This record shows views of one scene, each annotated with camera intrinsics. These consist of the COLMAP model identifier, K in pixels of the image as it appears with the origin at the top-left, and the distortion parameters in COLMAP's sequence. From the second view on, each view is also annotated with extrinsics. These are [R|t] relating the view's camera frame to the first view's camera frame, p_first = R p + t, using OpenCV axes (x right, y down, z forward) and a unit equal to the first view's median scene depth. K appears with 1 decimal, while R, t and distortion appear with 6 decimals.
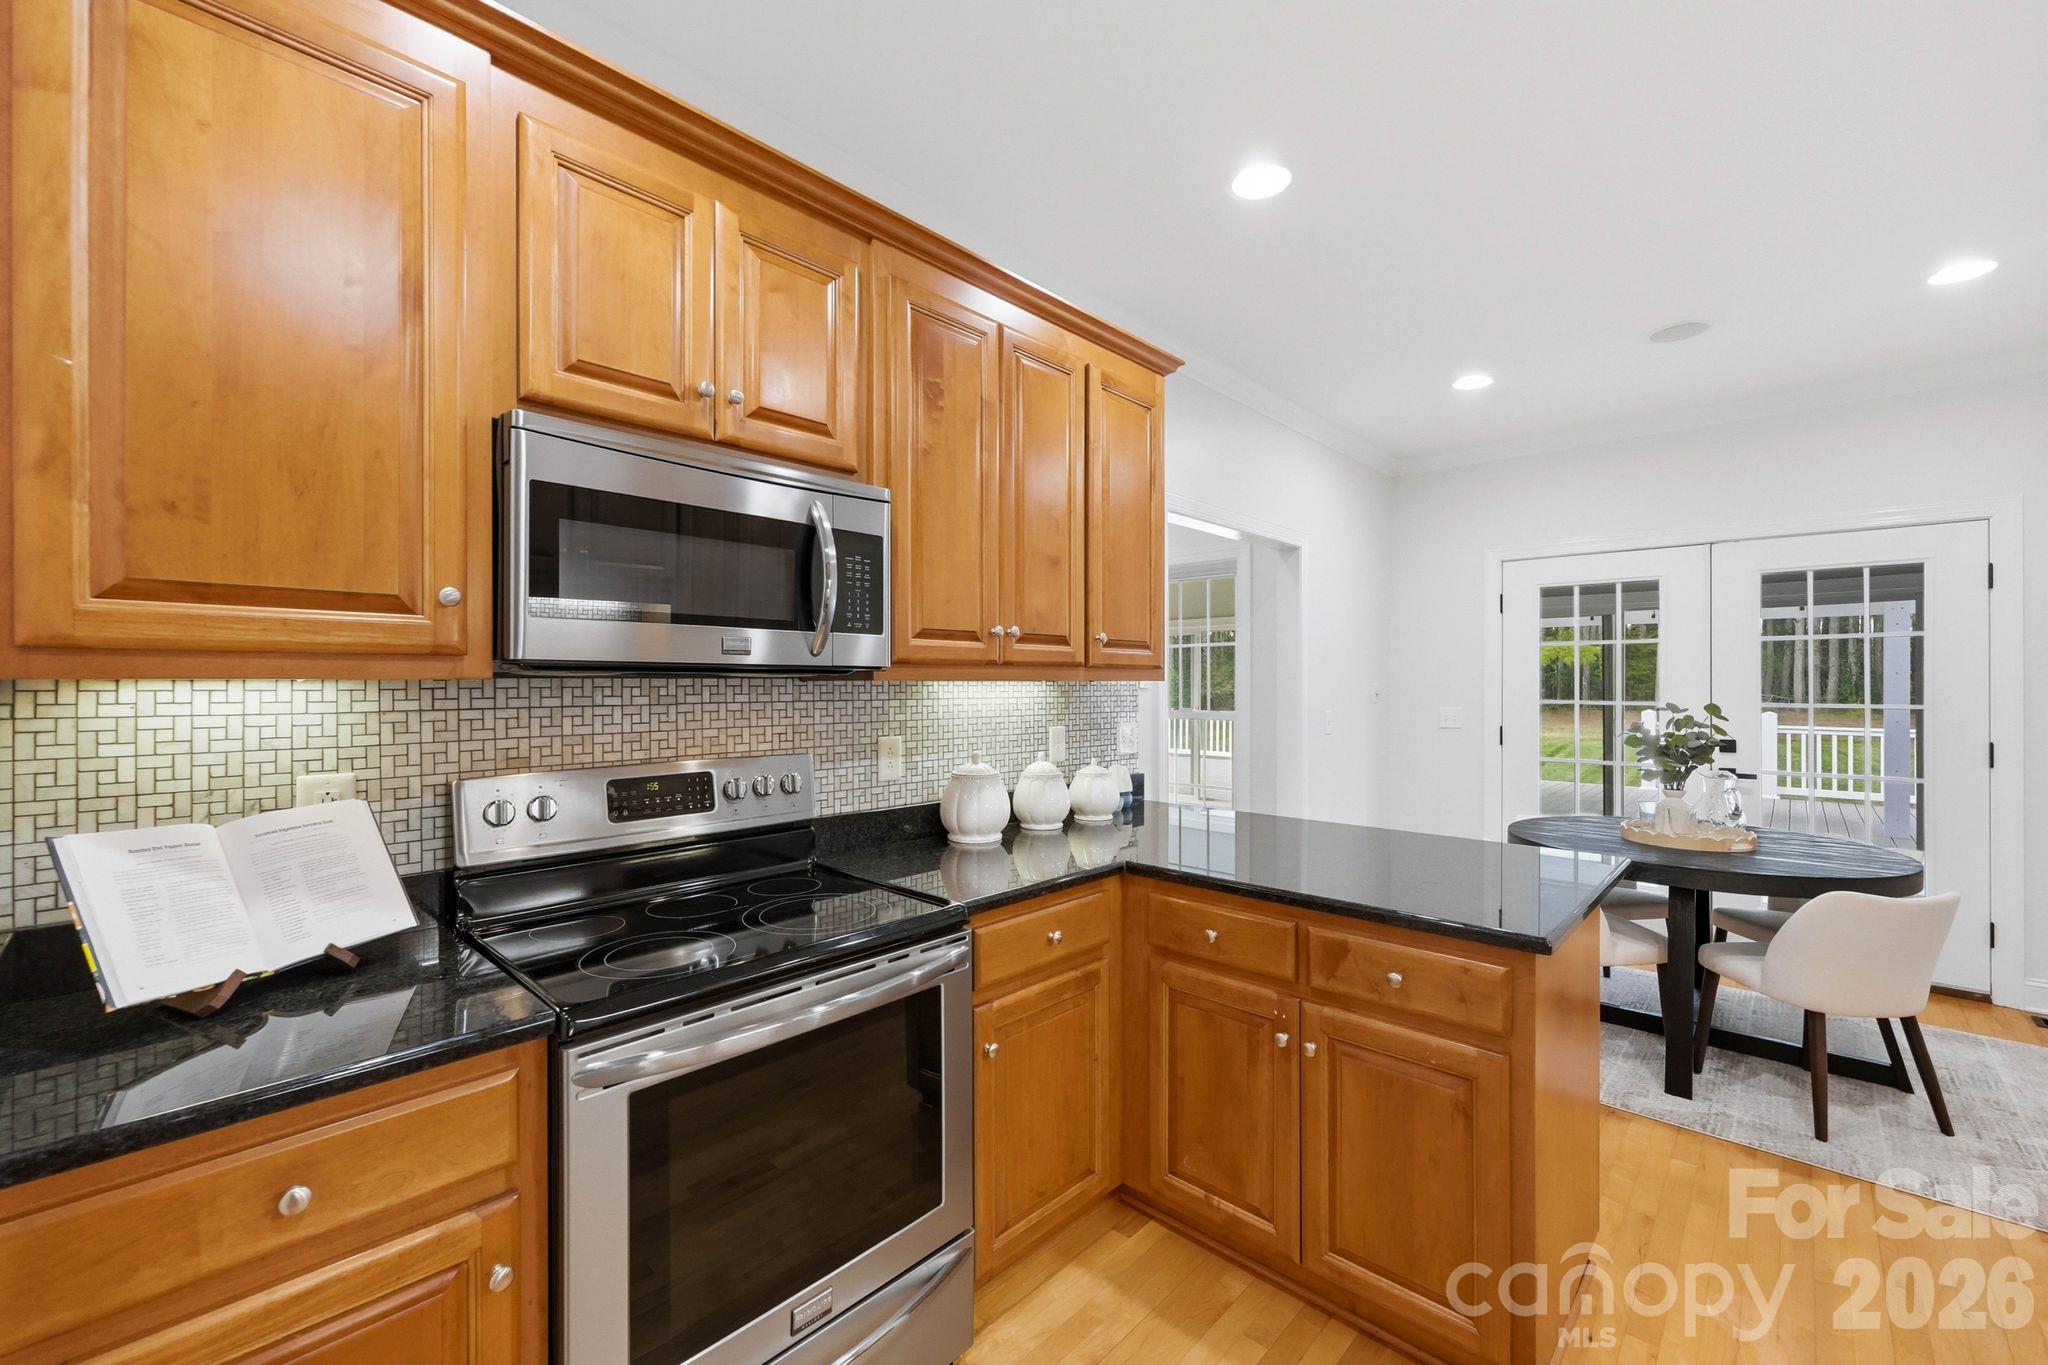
lens RADIAL K [[818.9, 0, 1029.5], [0, 818.9, 683.8], [0, 0, 1]] dist [0.000169, 0.000541]
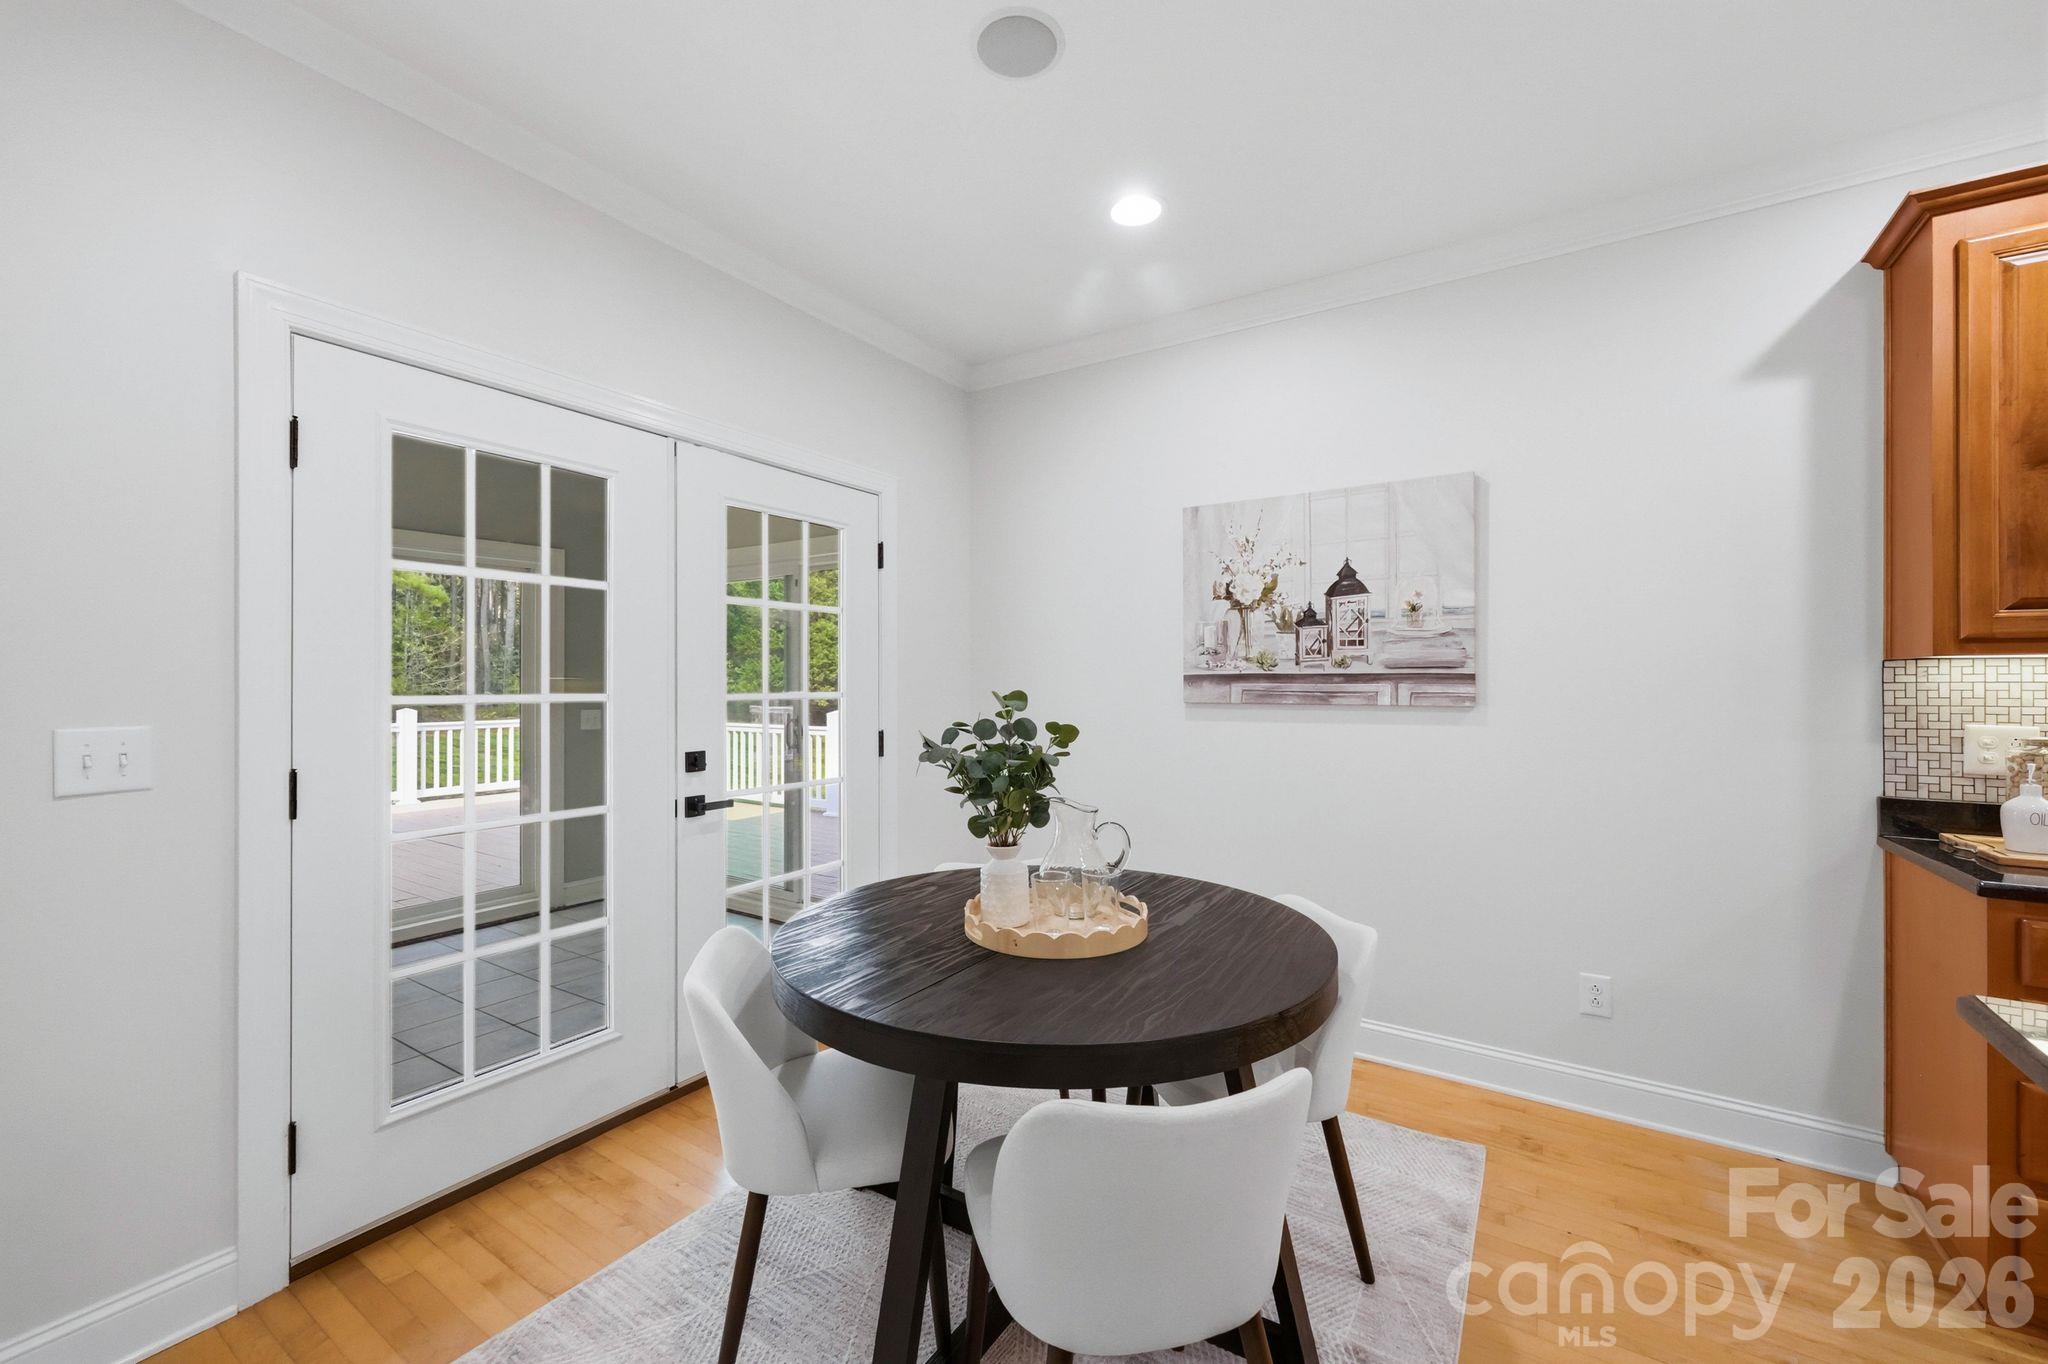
lens RADIAL K [[818.9, 0, 1018.8], [0, 818.9, 685.2], [0, 0, 1]] dist [0.000169, 0.000541]
pose [[-0.156888, -0.008375, 0.987581, 0.390604], [0.003045, 0.999955, 0.008964, 0.019505], [-0.987612, 0.004414, -0.156855, 1.854433]]
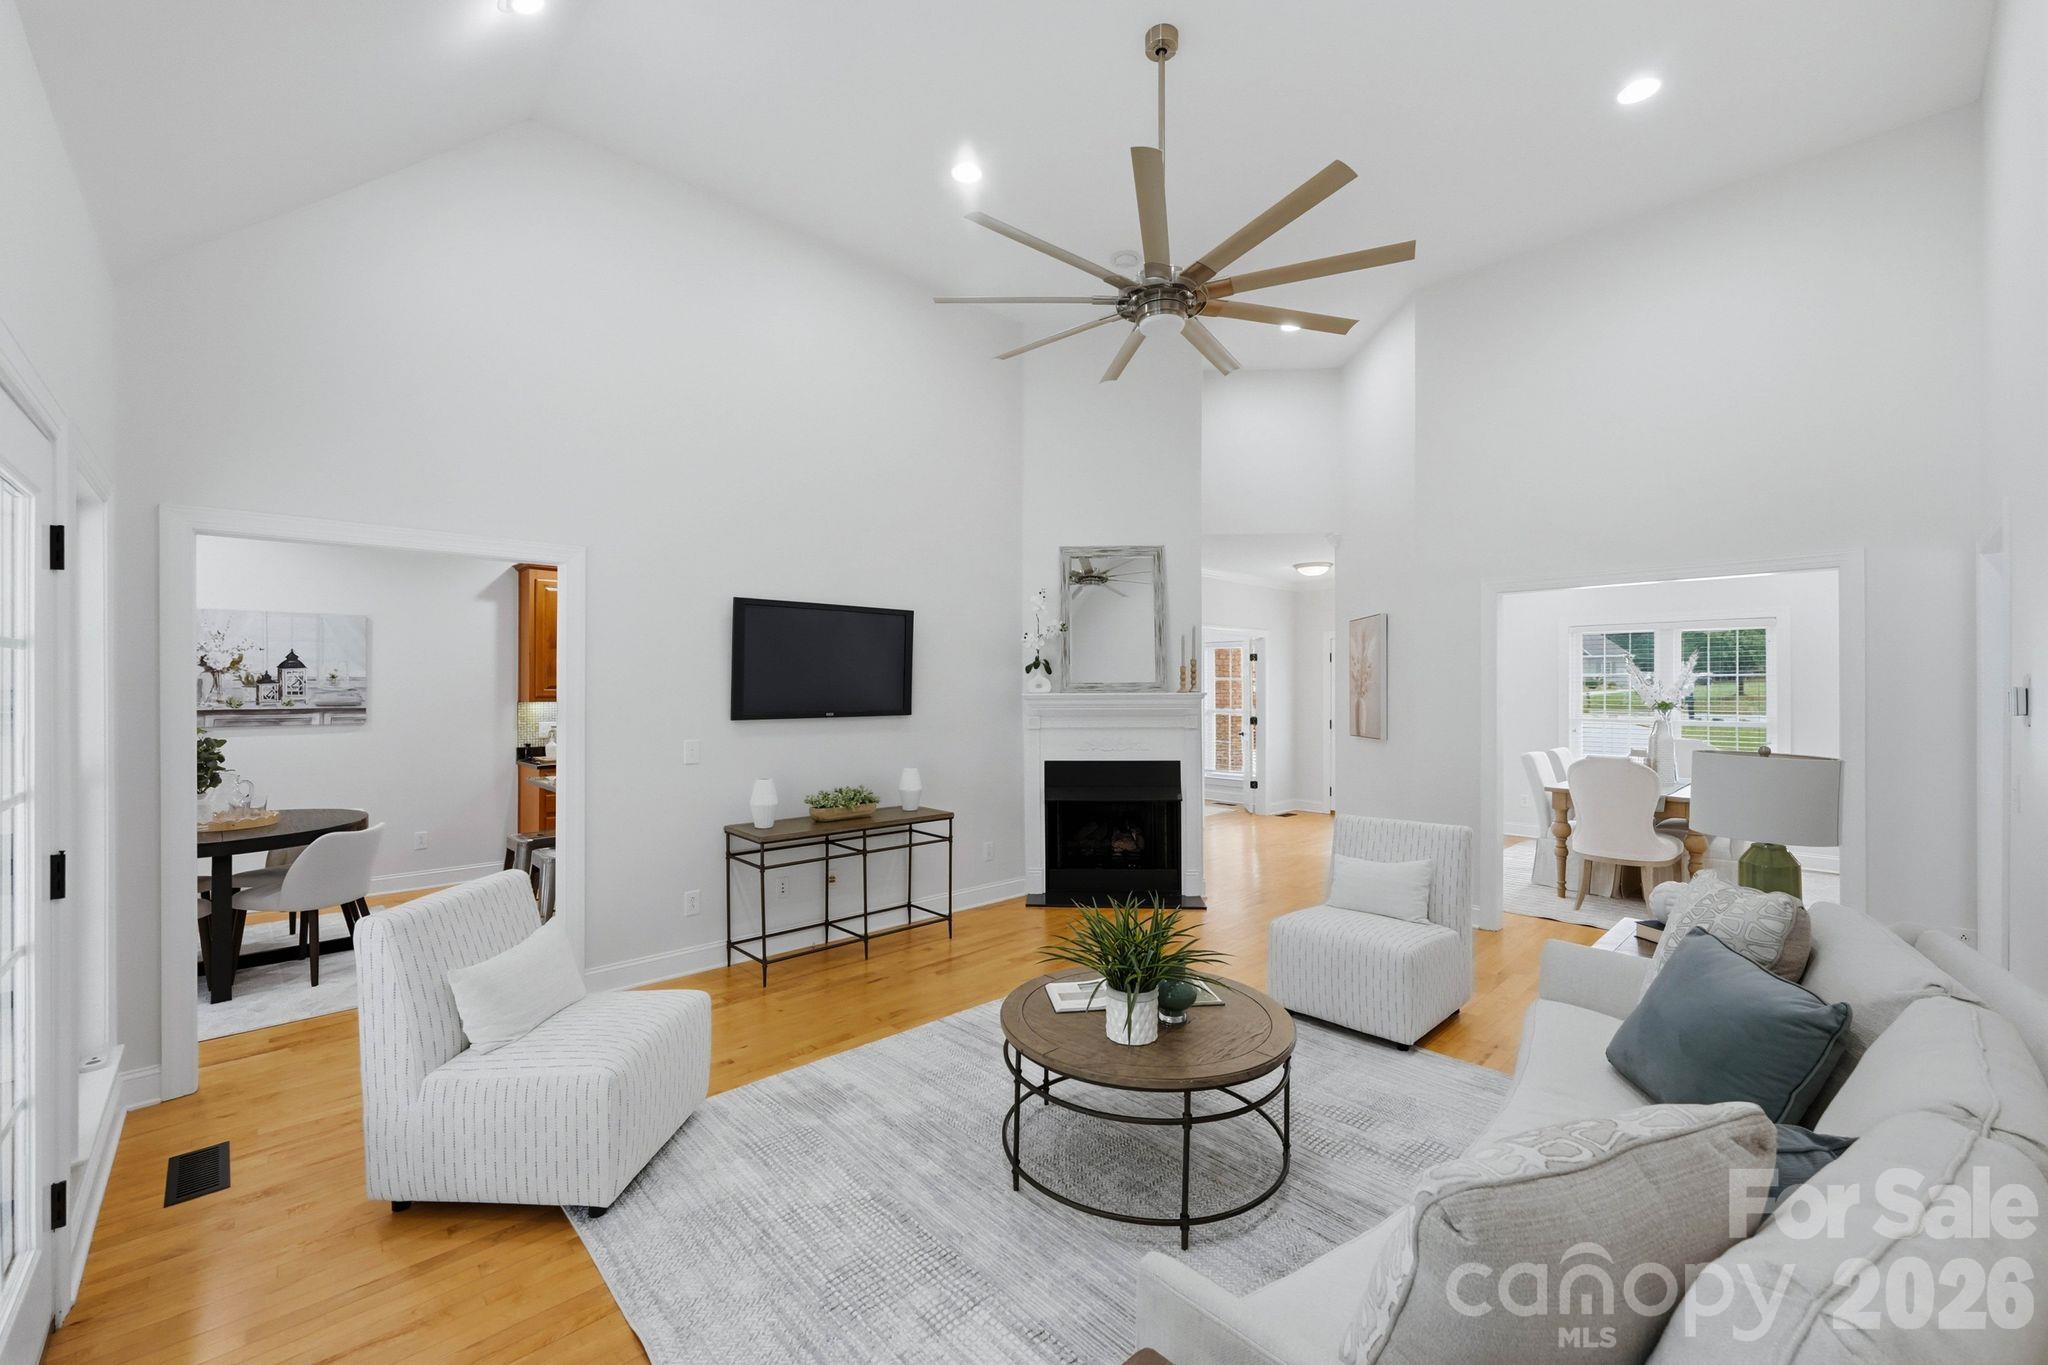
lens RADIAL K [[818.9, 0, 1021.7], [0, 818.9, 684.0], [0, 0, 1]] dist [0.000169, 0.000541]
pose [[-0.997731, -0.005191, 0.067123, -0.993267], [-0.005089, 0.999986, 0.001698, -0.093450], [-0.067131, 0.001353, -0.997743, 3.748486]]
